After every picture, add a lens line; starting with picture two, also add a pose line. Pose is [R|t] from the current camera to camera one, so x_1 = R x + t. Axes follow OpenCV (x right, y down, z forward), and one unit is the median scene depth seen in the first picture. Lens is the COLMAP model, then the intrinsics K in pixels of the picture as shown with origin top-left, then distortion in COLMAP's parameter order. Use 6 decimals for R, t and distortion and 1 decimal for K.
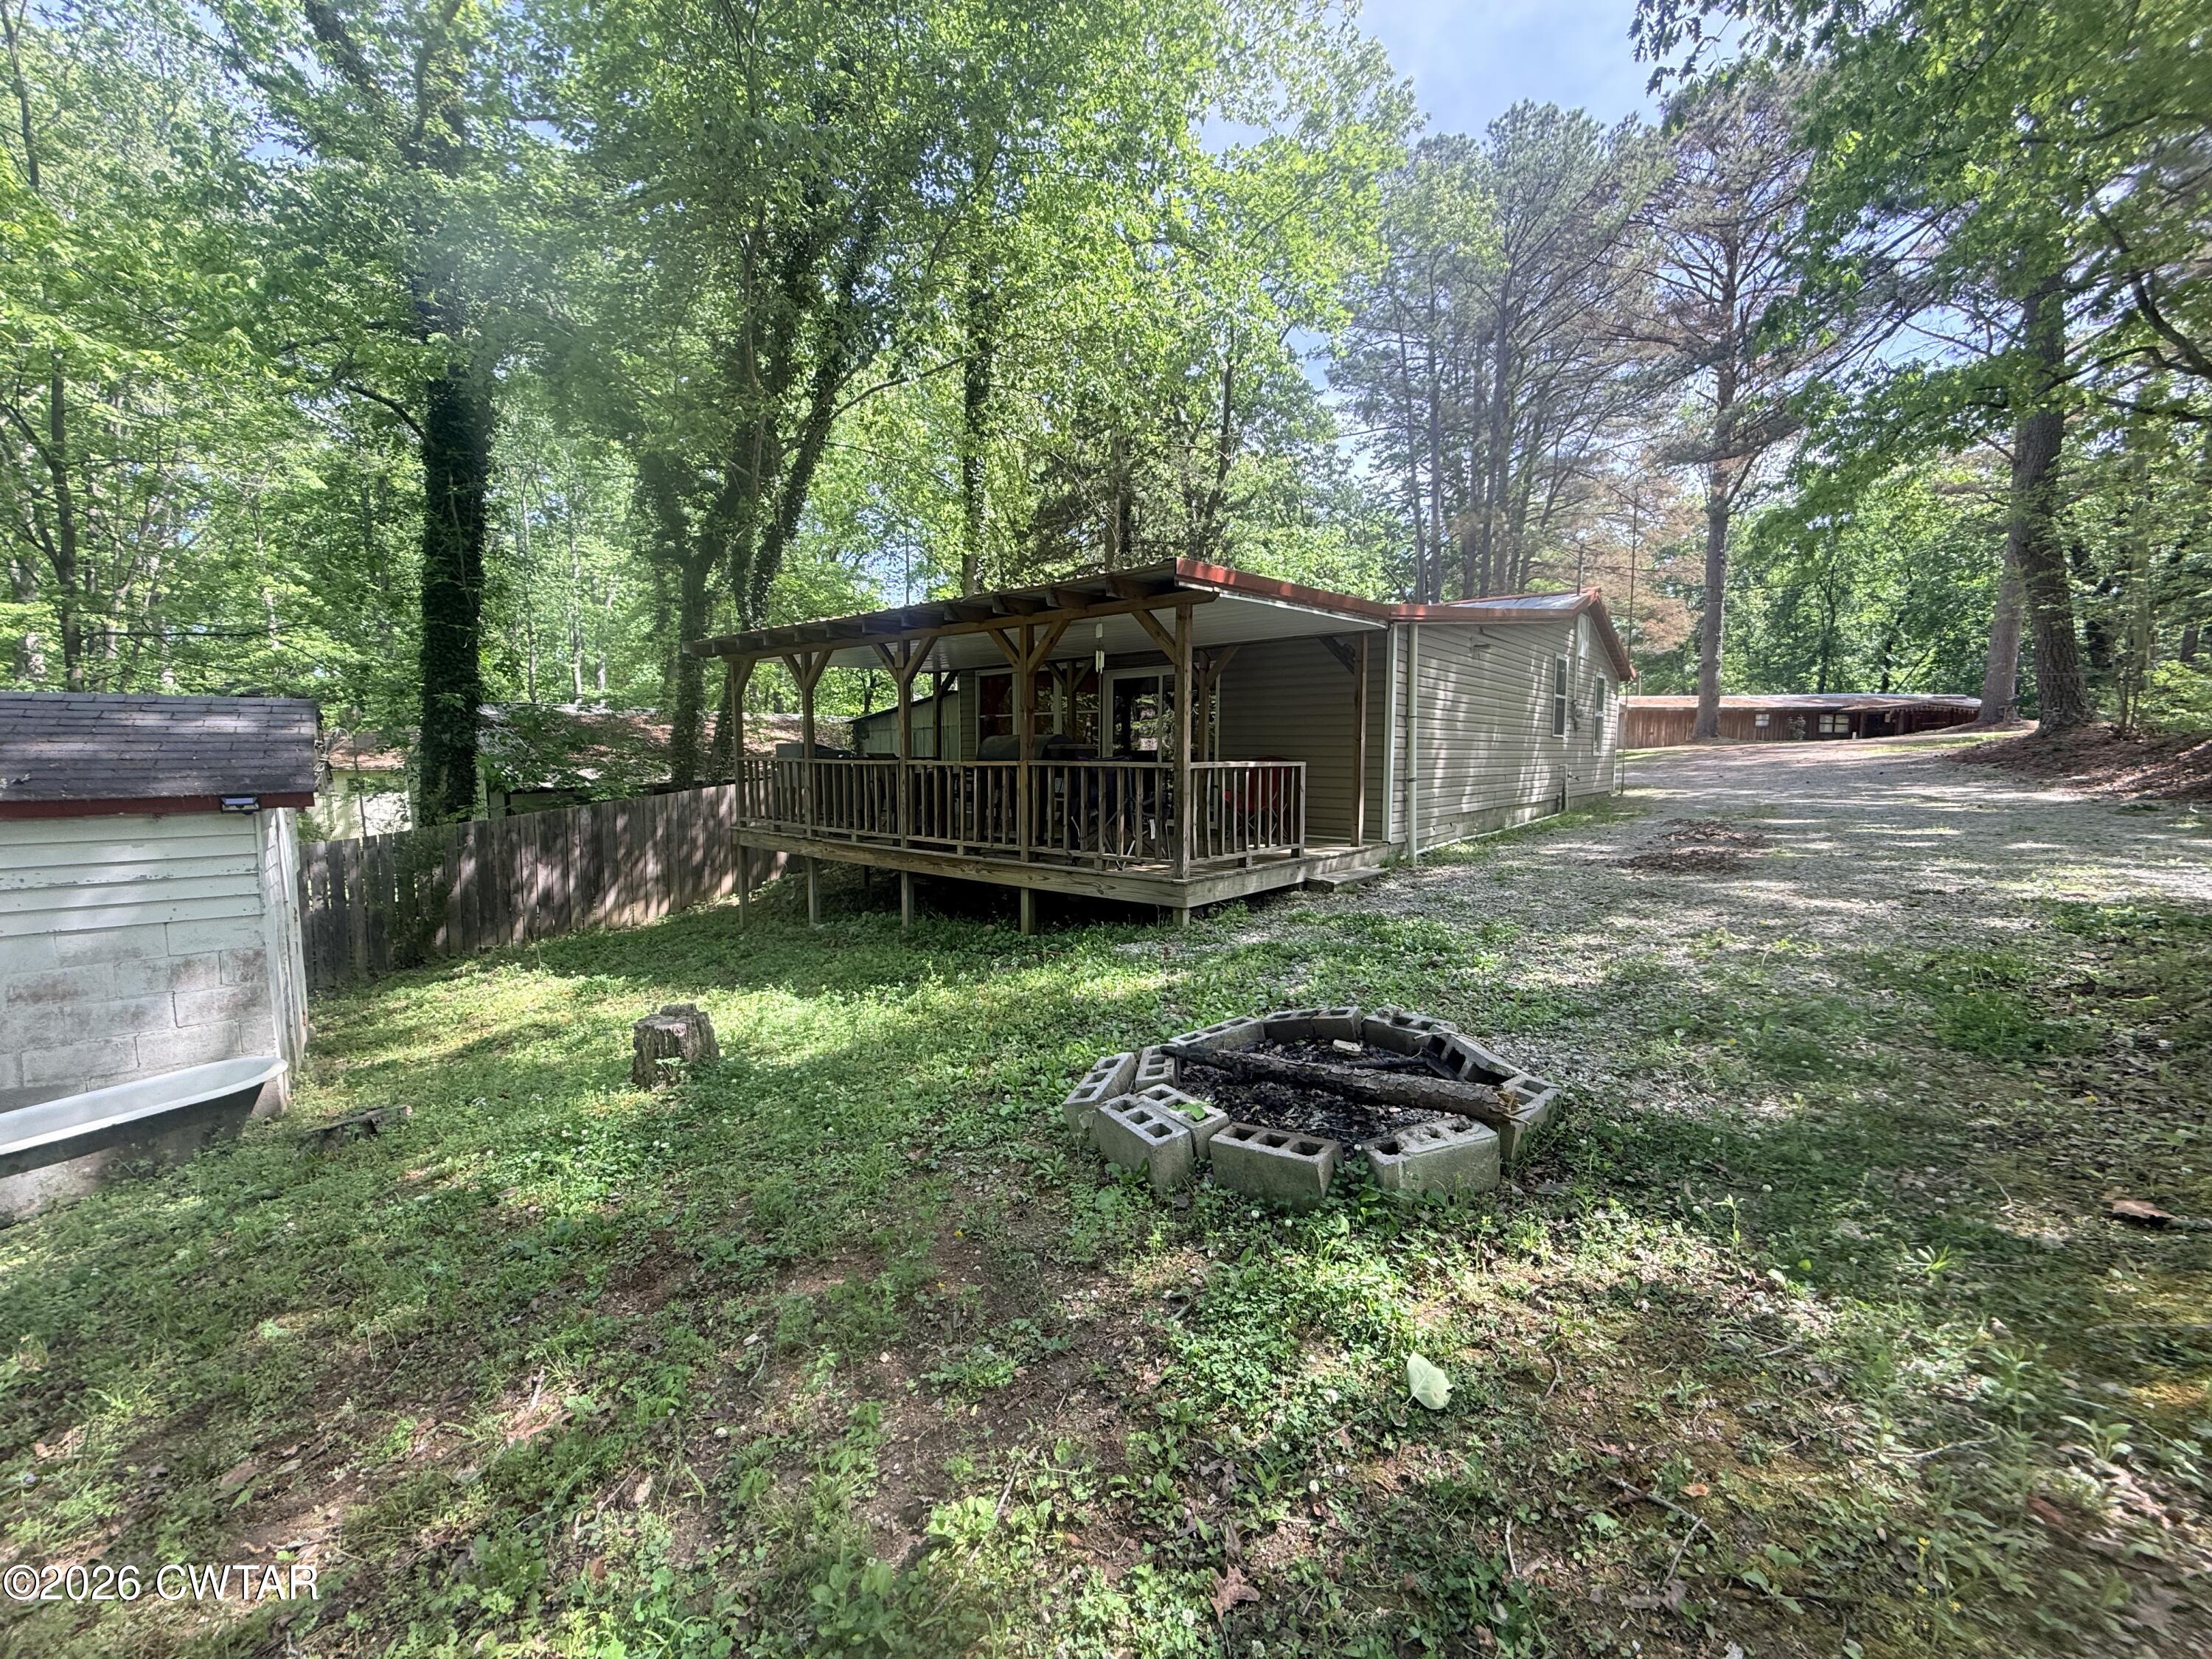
lens RADIAL K [[888.0, 0, 1106.3], [0, 888.0, 826.2], [0, 0, 1]] dist [0.001019, 0.000192]
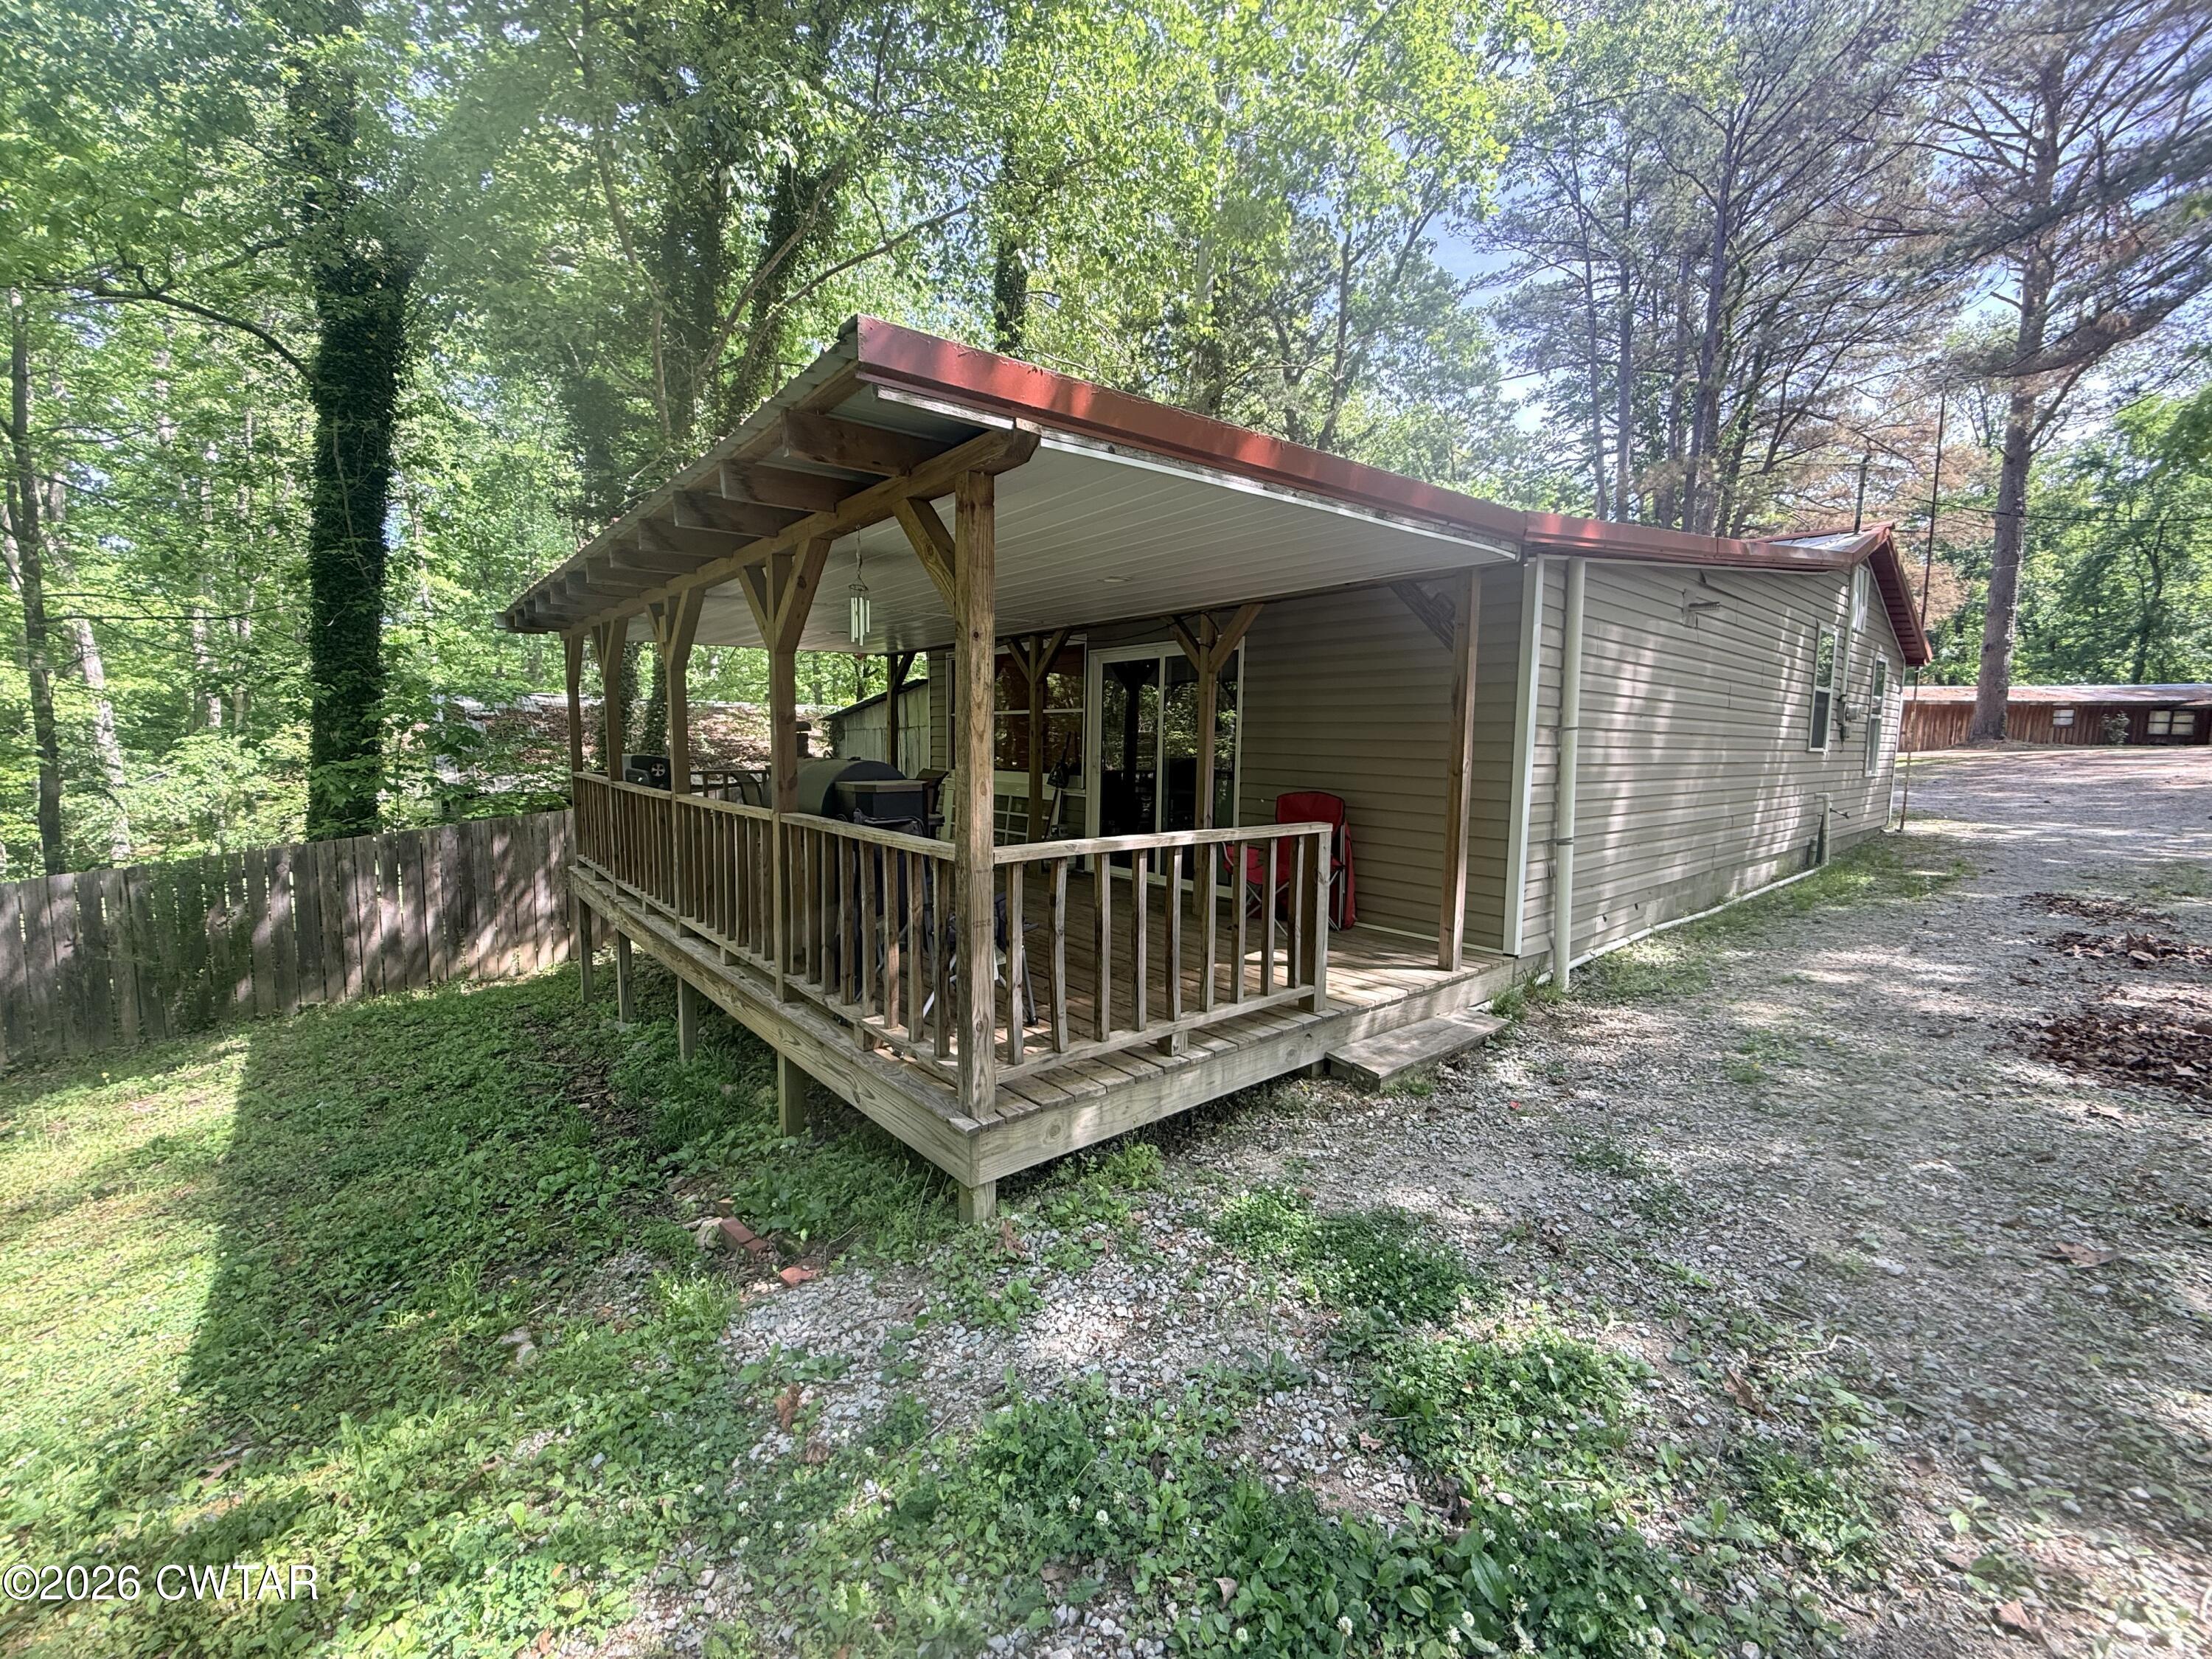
lens RADIAL K [[888.0, 0, 1106.3], [0, 888.0, 826.2], [0, 0, 1]] dist [0.001019, 0.000192]
pose [[0.986710, 0.028162, -0.160030, 0.101552], [-0.025993, 0.999540, 0.015630, -0.042641], [0.160397, -0.011263, 0.986988, 0.274354]]
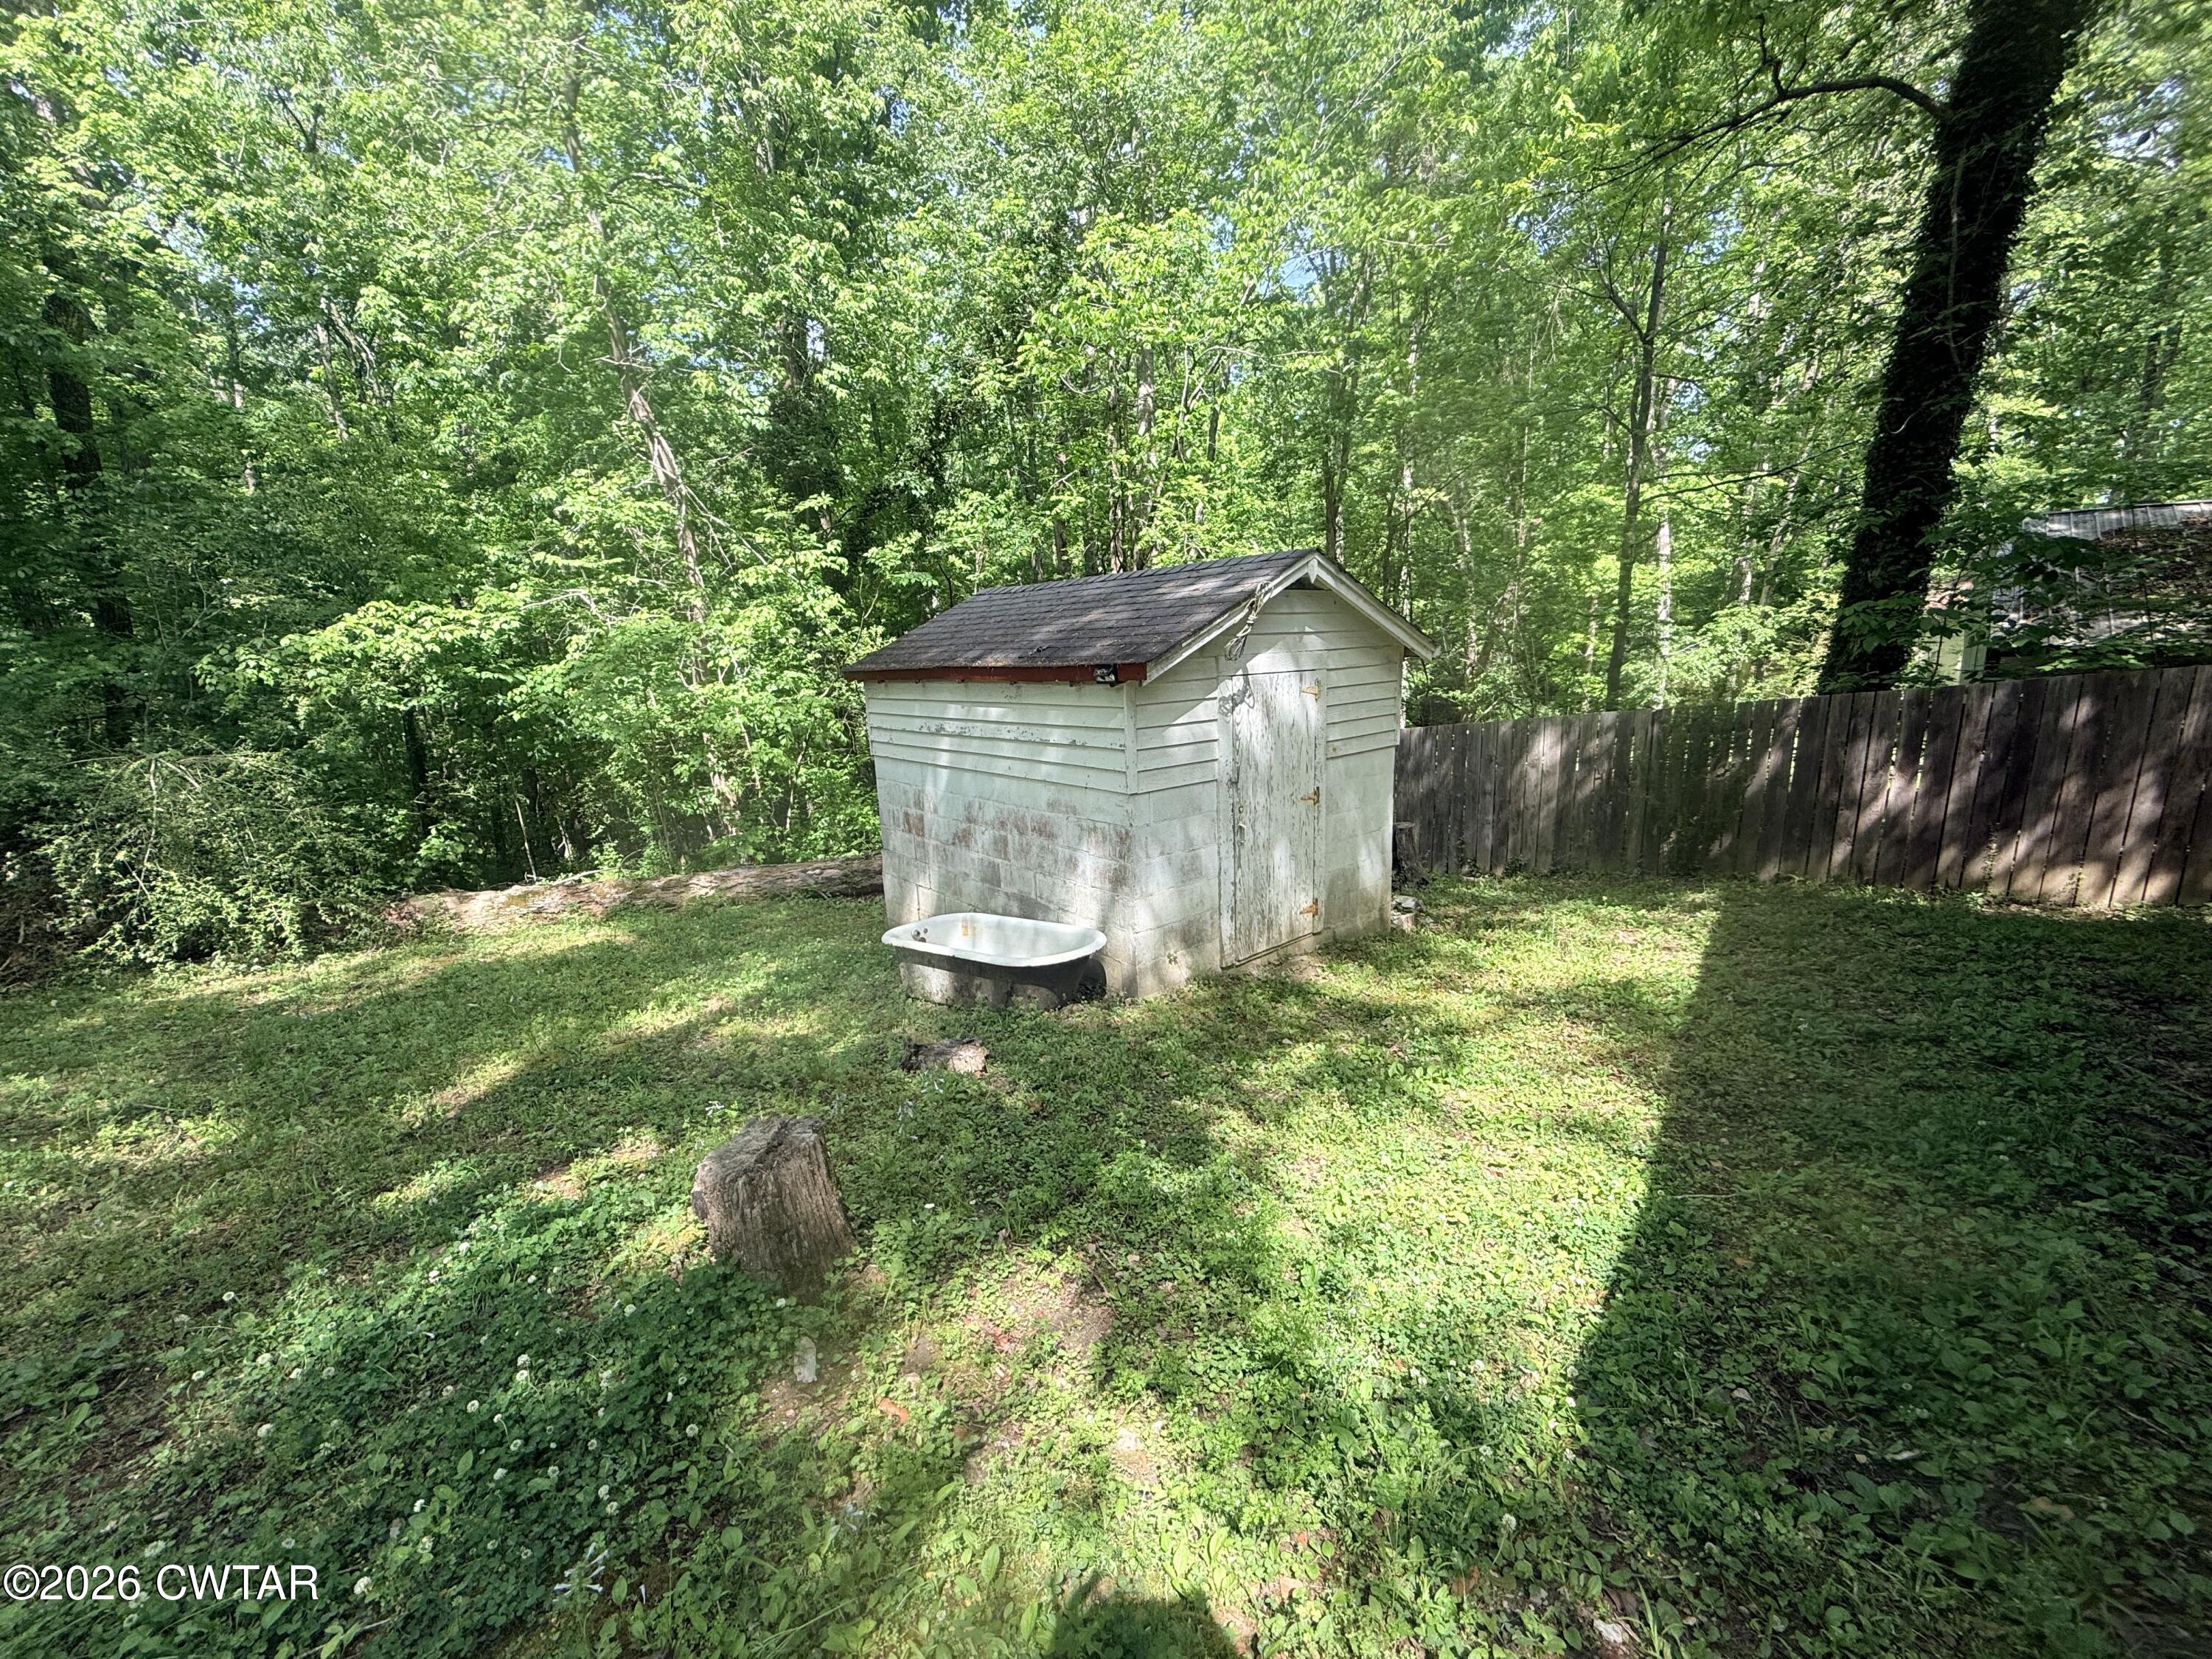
lens RADIAL K [[888.0, 0, 1106.3], [0, 888.0, 826.2], [0, 0, 1]] dist [0.001019, 0.000192]
pose [[0.016747, 0.211086, -0.977324, -0.010489], [-0.047010, 0.976546, 0.210112, -0.020990], [0.998754, 0.042425, 0.026277, 0.352832]]
